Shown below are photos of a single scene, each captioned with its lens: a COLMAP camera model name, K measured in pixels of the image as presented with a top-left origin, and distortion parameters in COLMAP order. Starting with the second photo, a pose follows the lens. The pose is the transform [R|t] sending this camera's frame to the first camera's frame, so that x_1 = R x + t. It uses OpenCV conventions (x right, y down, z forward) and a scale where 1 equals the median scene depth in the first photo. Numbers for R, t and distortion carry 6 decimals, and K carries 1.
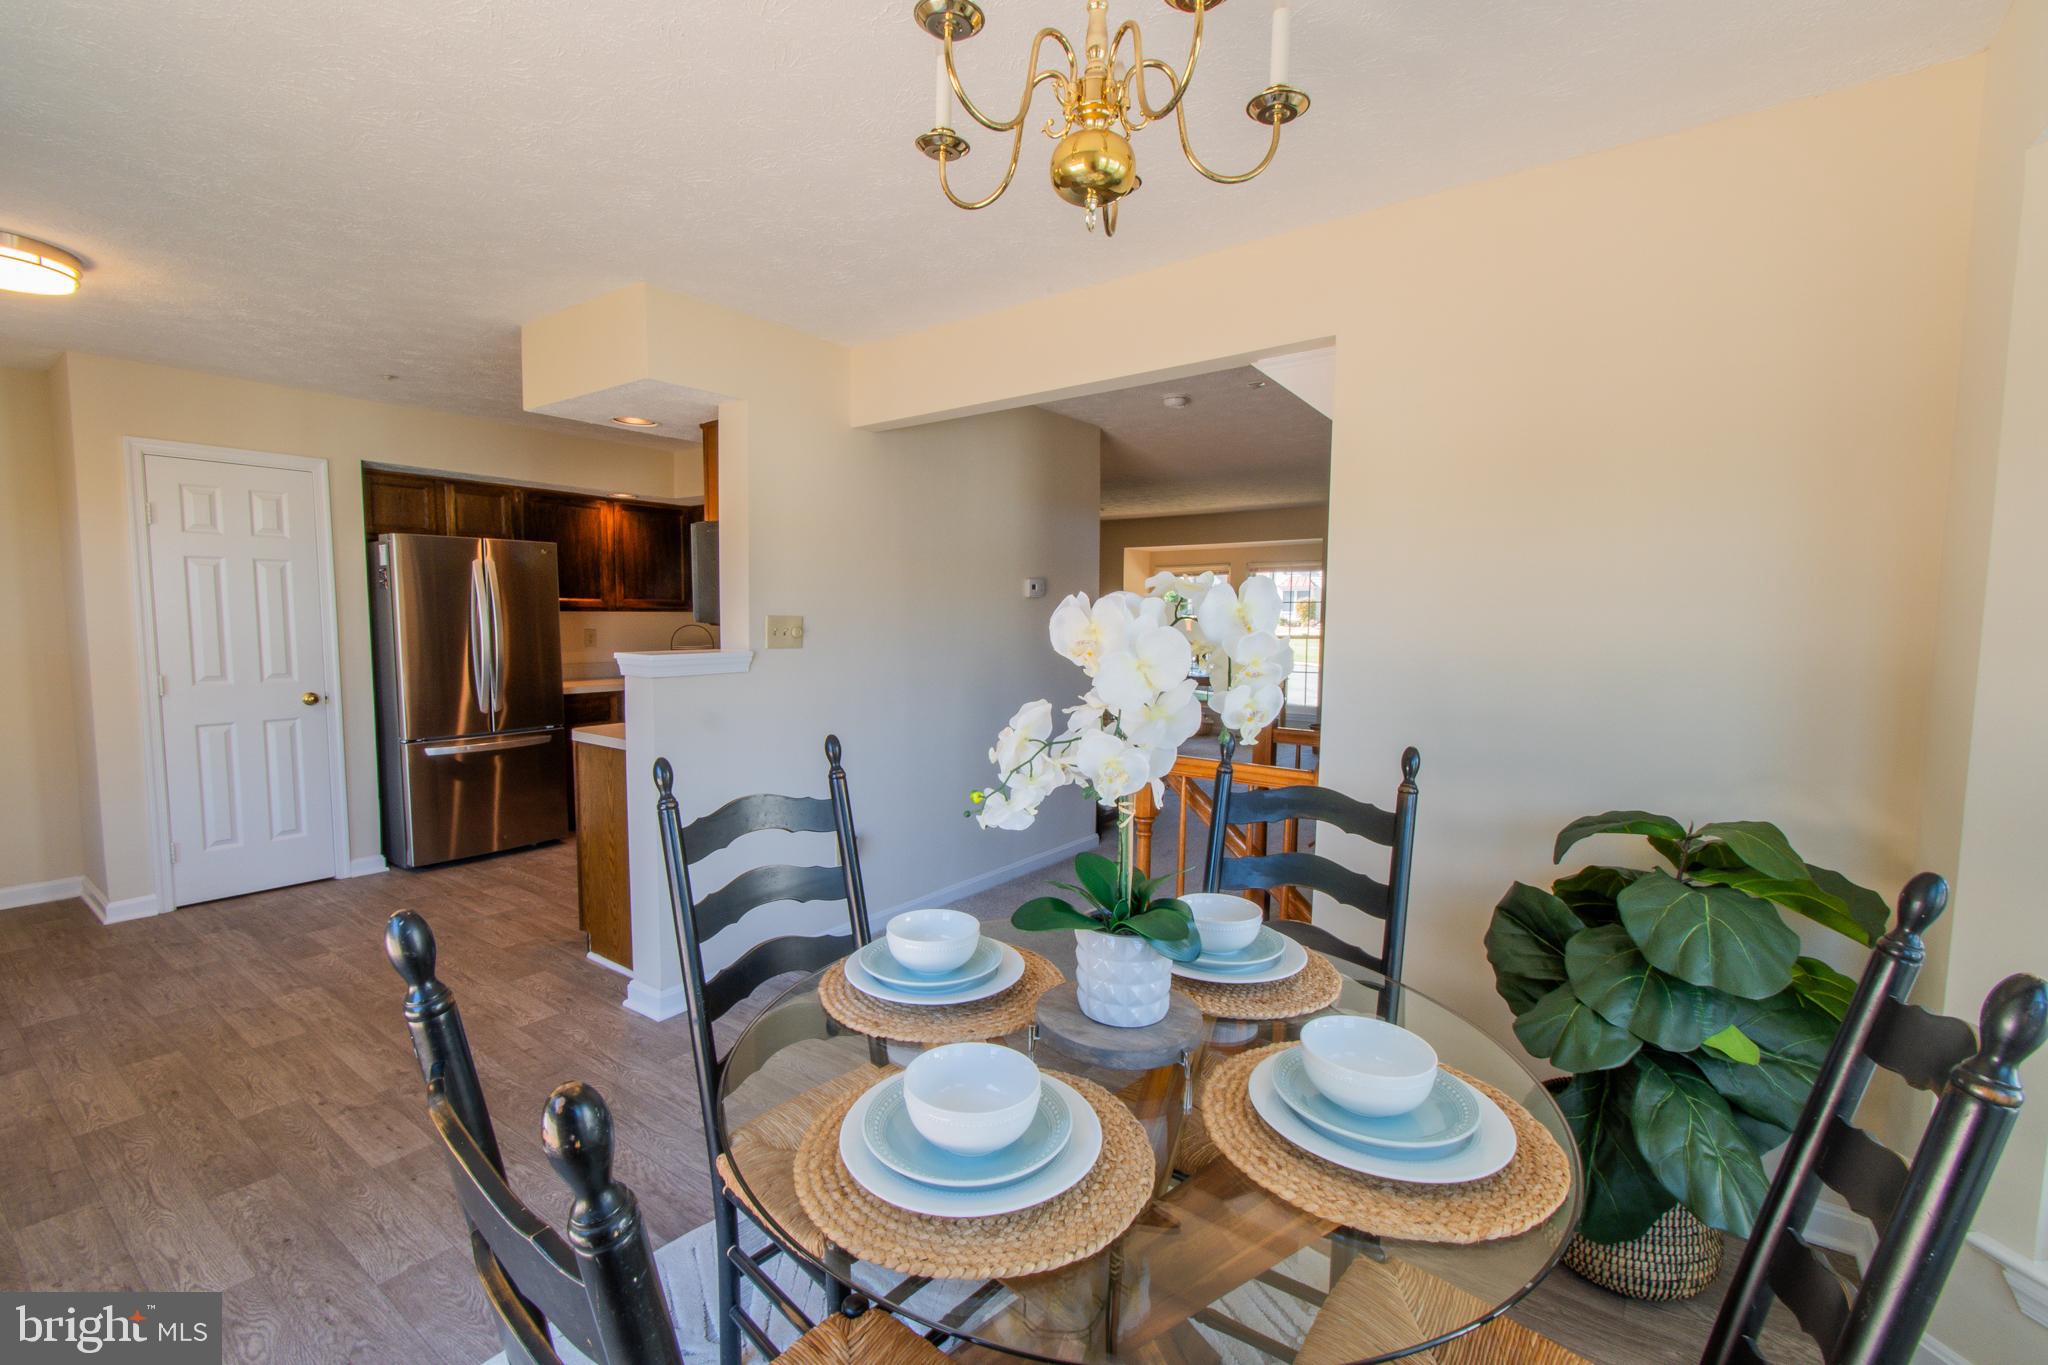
lens RADIAL K [[901.0, 0, 1024.0], [0, 901.0, 682.5], [0, 0, 1]] dist [-0.000187, -0.000448]
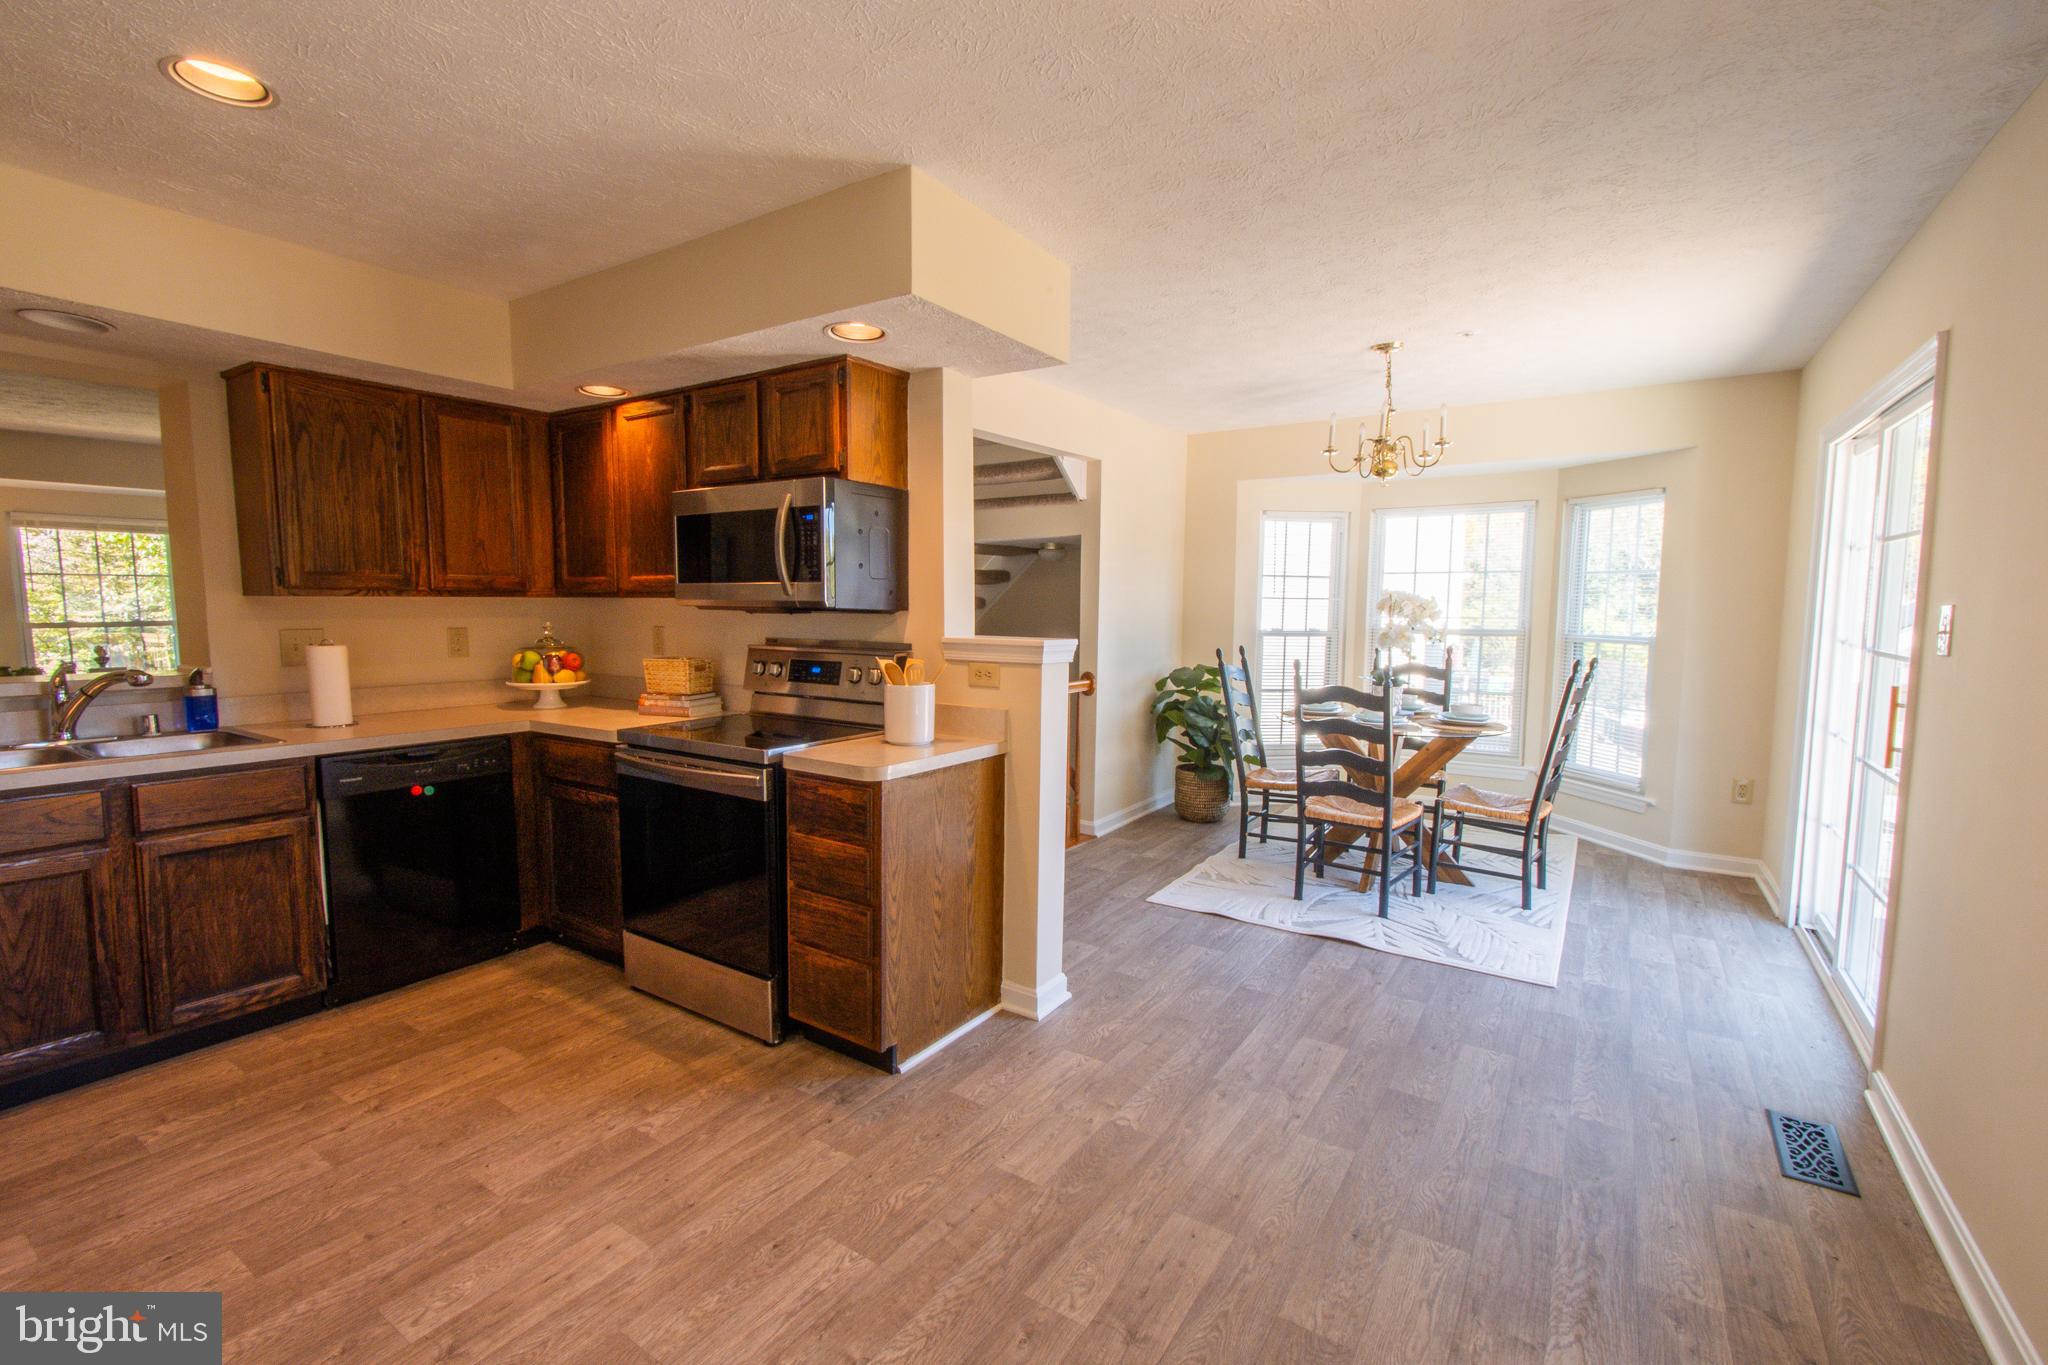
lens RADIAL K [[901.0, 0, 1024.0], [0, 901.0, 682.5], [0, 0, 1]] dist [-0.000187, -0.000448]
pose [[-0.057083, -0.091411, 0.994176, -1.236376], [0.073527, 0.992710, 0.095498, -0.065913], [-0.995658, 0.078550, -0.049946, 0.969547]]
